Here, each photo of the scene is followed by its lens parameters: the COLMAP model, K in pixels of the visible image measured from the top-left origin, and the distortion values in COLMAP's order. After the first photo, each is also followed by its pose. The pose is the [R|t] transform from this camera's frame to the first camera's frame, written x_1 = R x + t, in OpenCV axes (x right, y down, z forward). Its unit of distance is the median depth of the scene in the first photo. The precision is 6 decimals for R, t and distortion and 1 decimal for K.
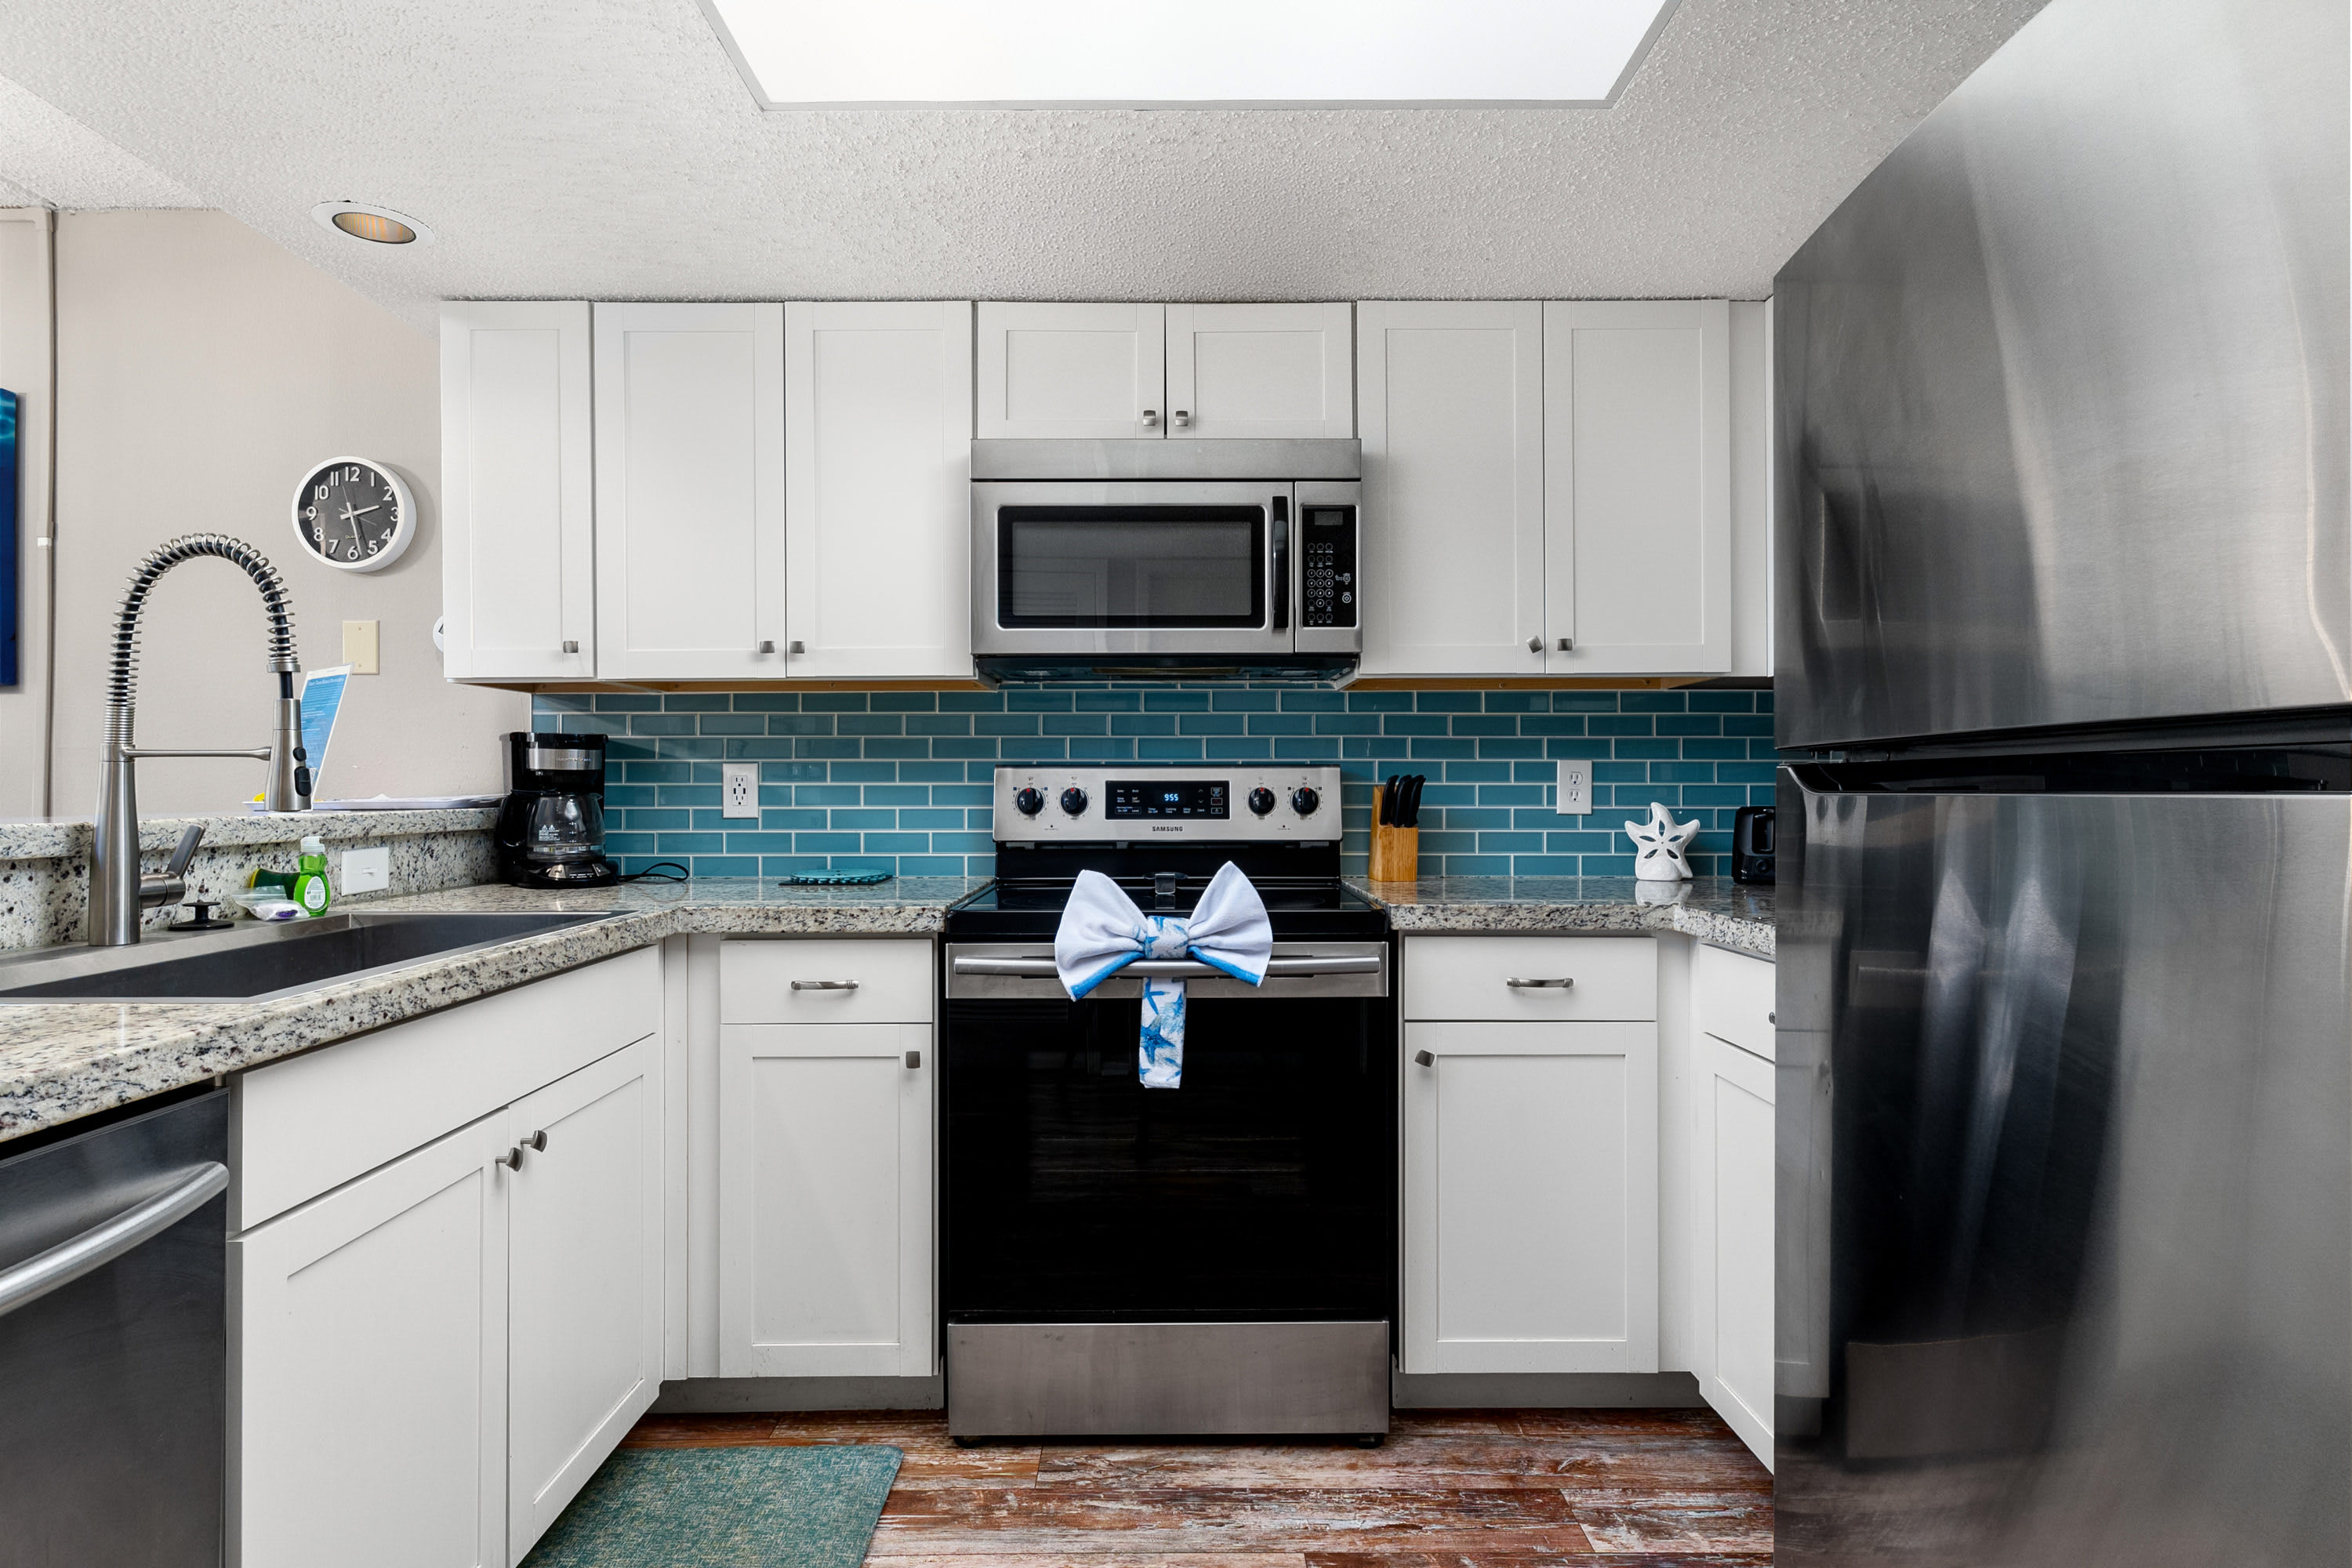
lens RADIAL K [[1176.9, 0, 1176.0], [0, 1176.9, 784.0], [0, 0, 1]] dist [-0.005200, 0.000278]
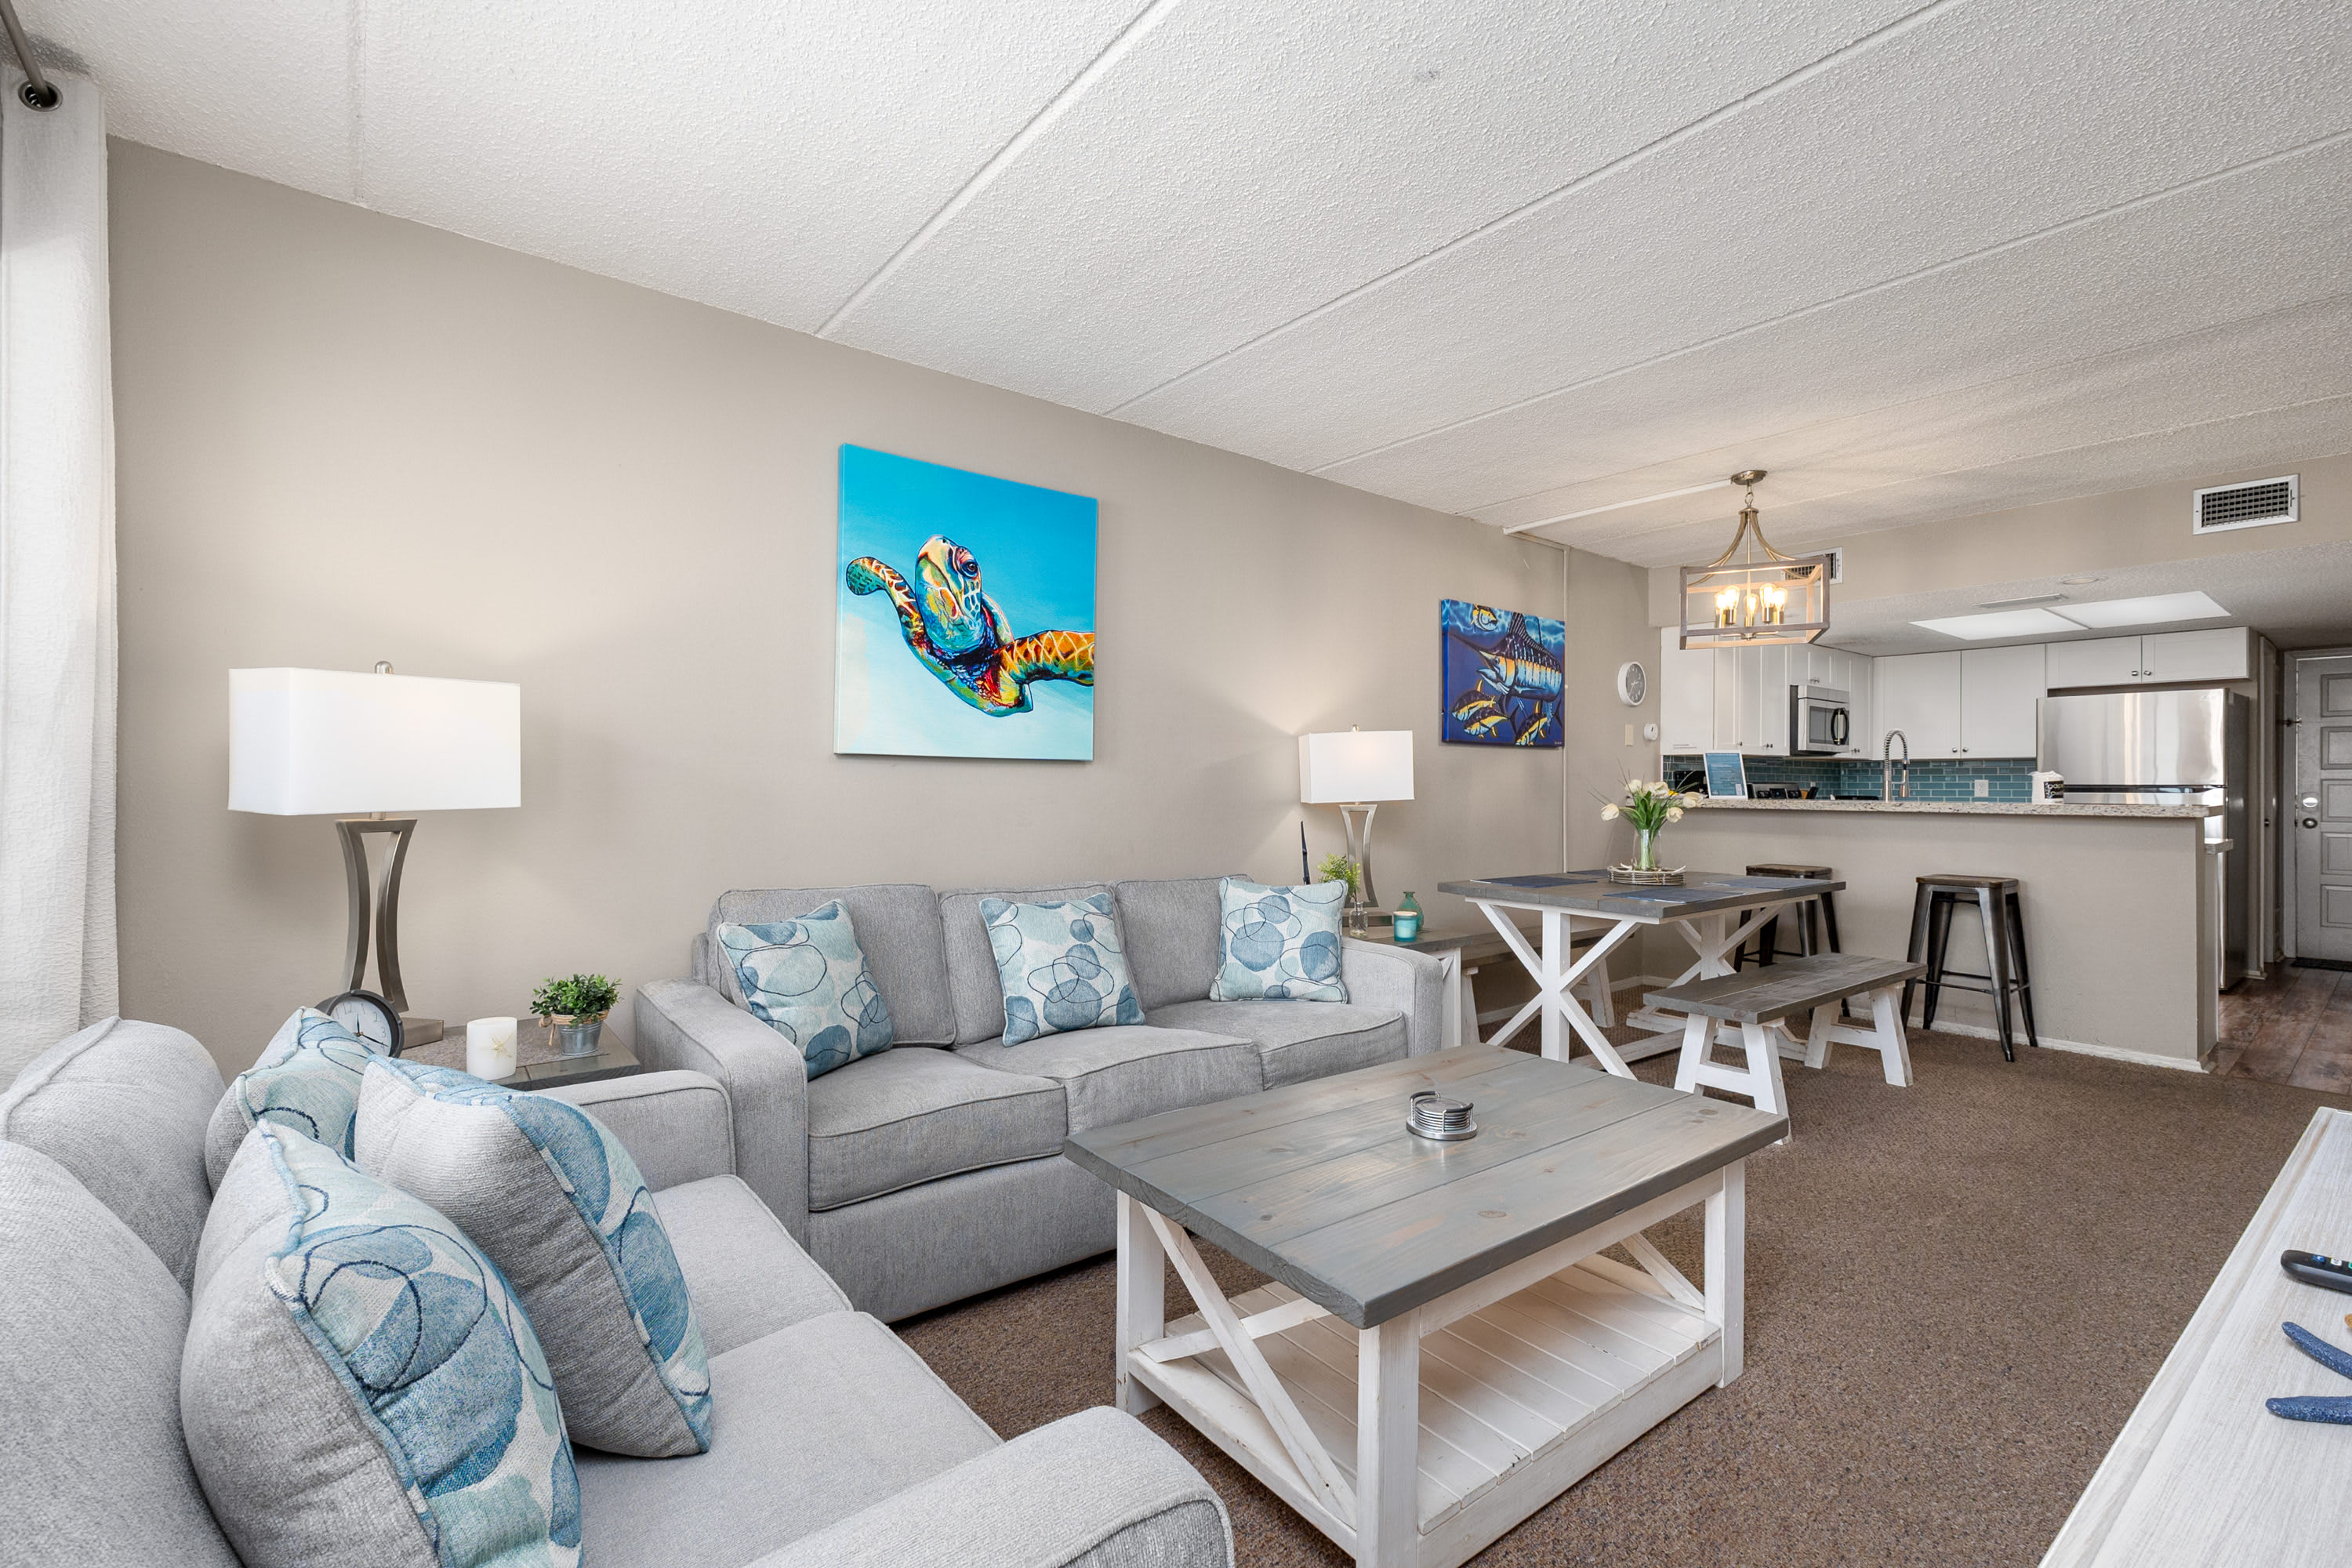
lens RADIAL K [[1010.2, 0, 1169.4], [0, 1010.2, 788.6], [0, 0, 1]] dist [0.000972, 0.000842]
pose [[0.788816, 0.001445, 0.614628, -3.770583], [-0.006702, 0.999958, 0.006250, -0.010311], [-0.614593, -0.009050, 0.788793, -0.159027]]
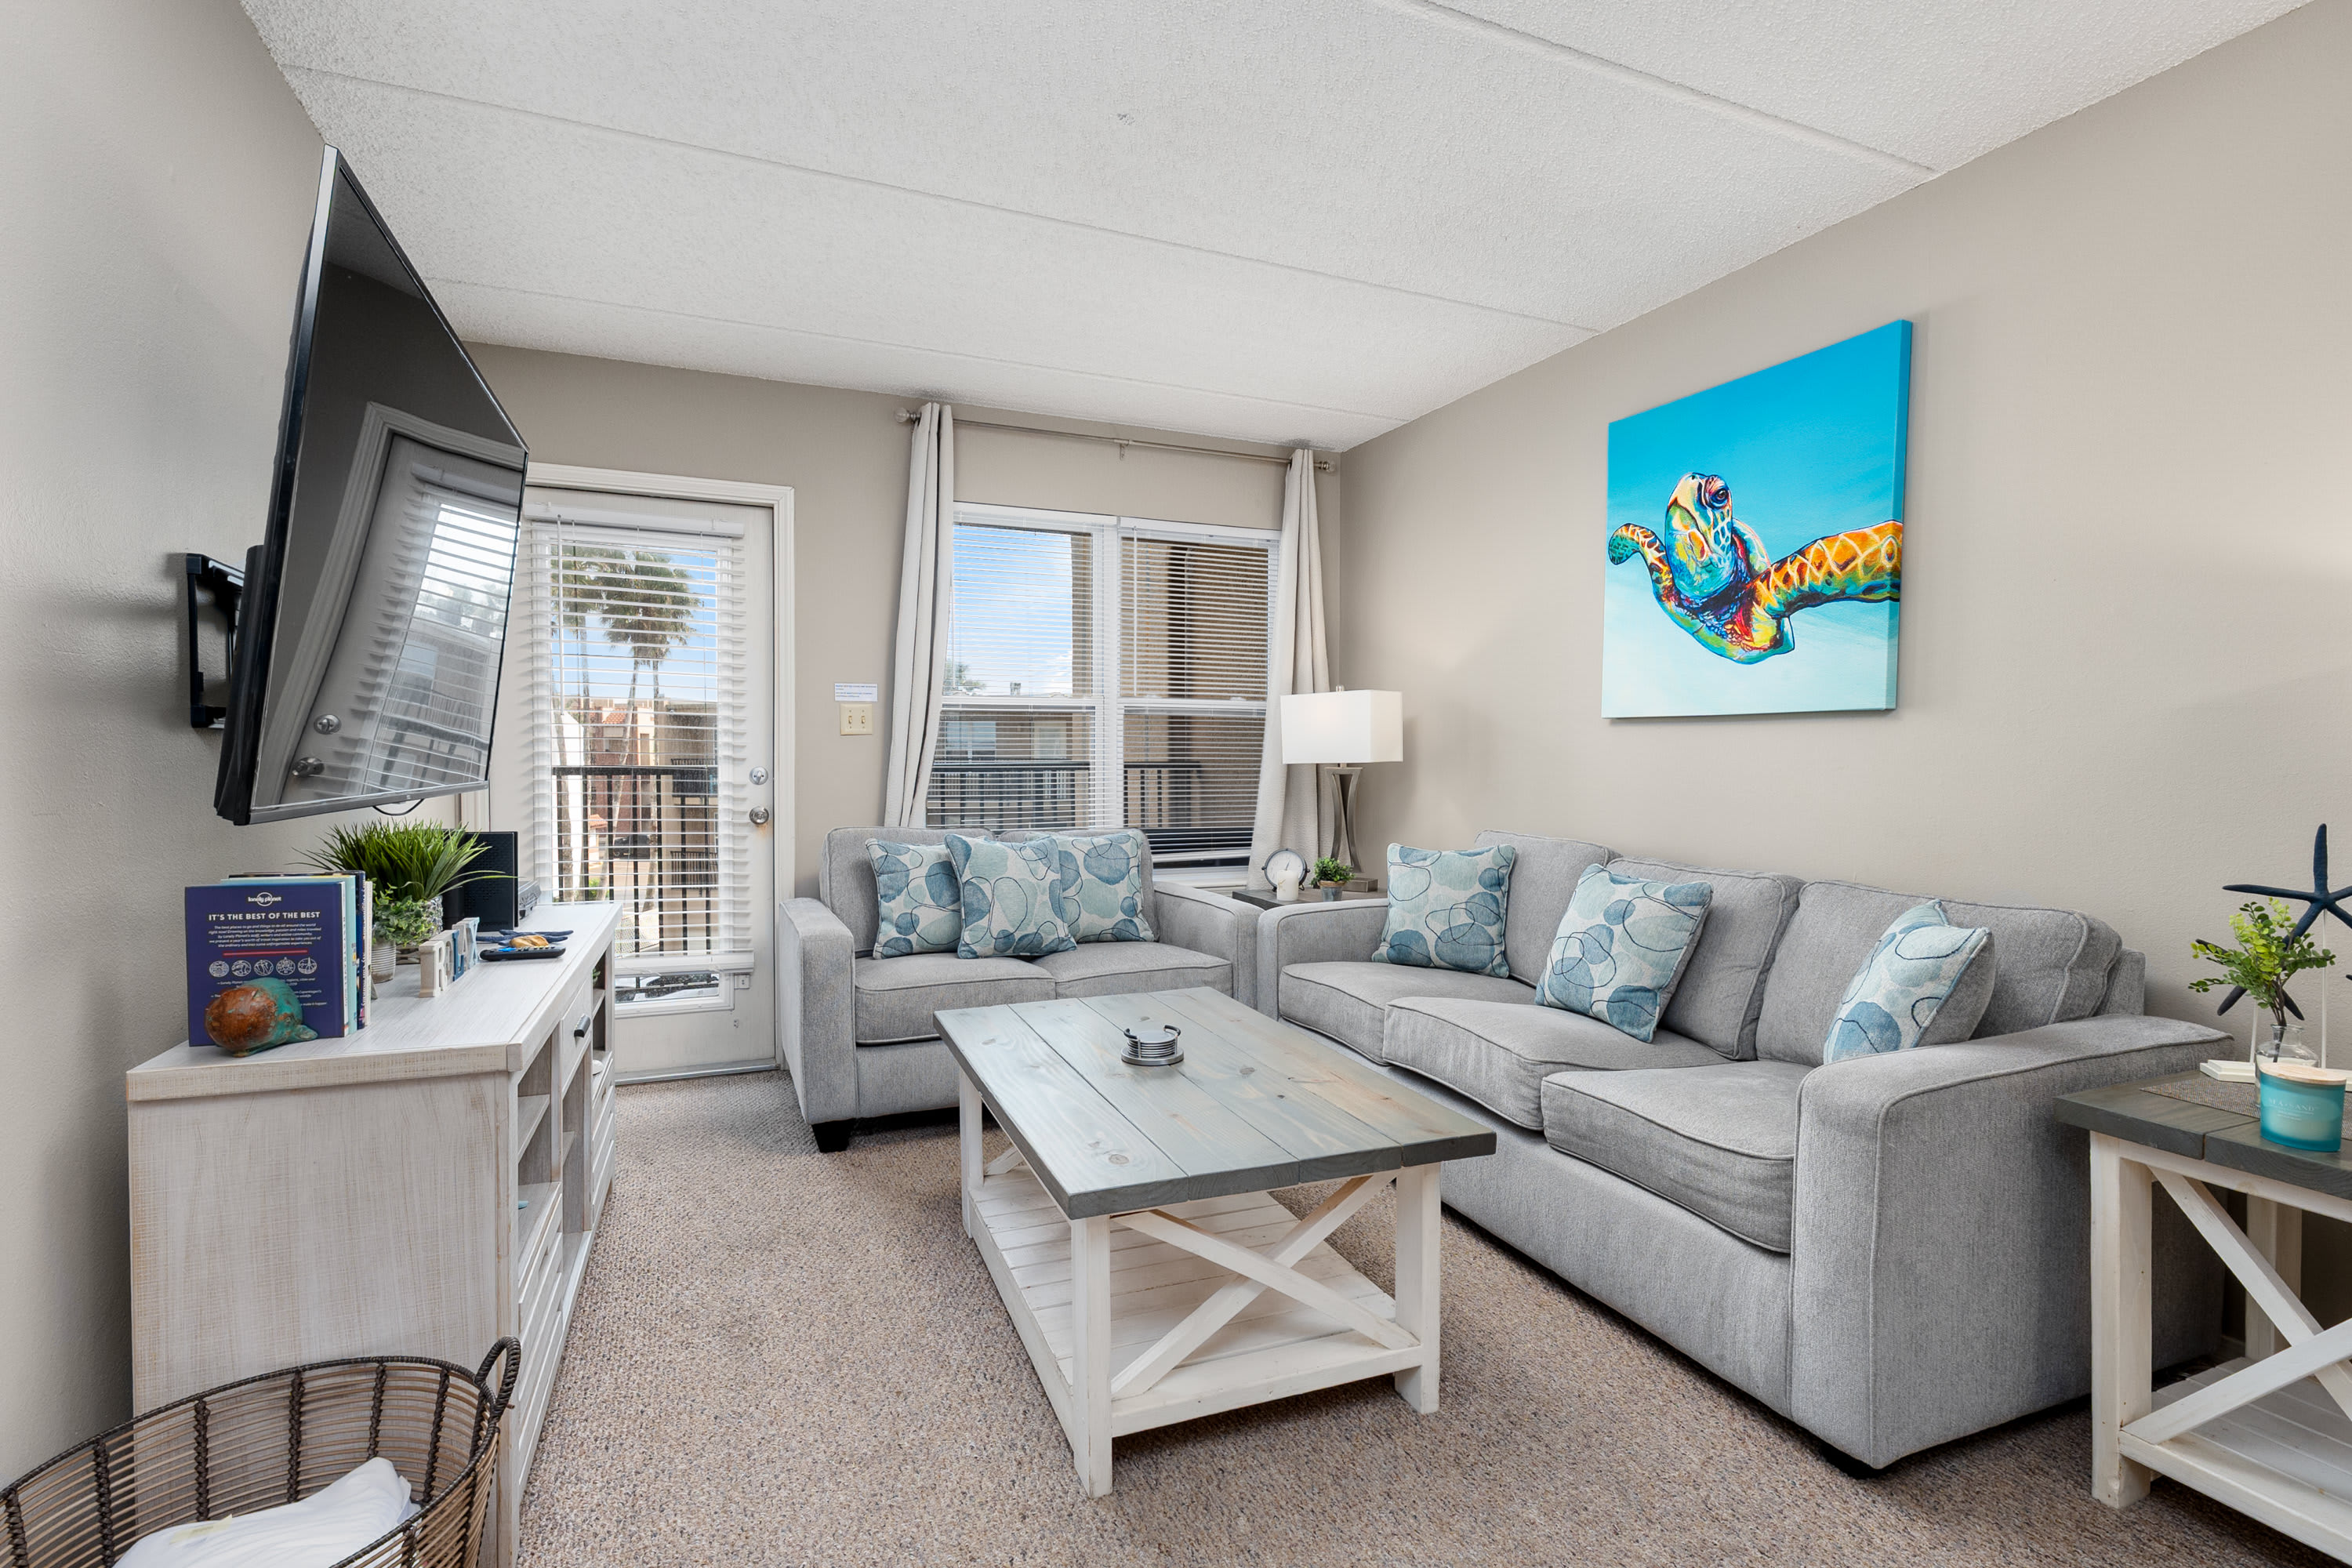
lens RADIAL K [[1102.3, 0, 1176.0], [0, 1102.3, 784.0], [0, 0, 1]] dist [0.000269, 0.000178]
pose [[0.385541, 0.027372, -0.922285, -1.932016], [0.003077, 0.999516, 0.030950, -0.001807], [0.922685, -0.014771, 0.385270, 0.019268]]
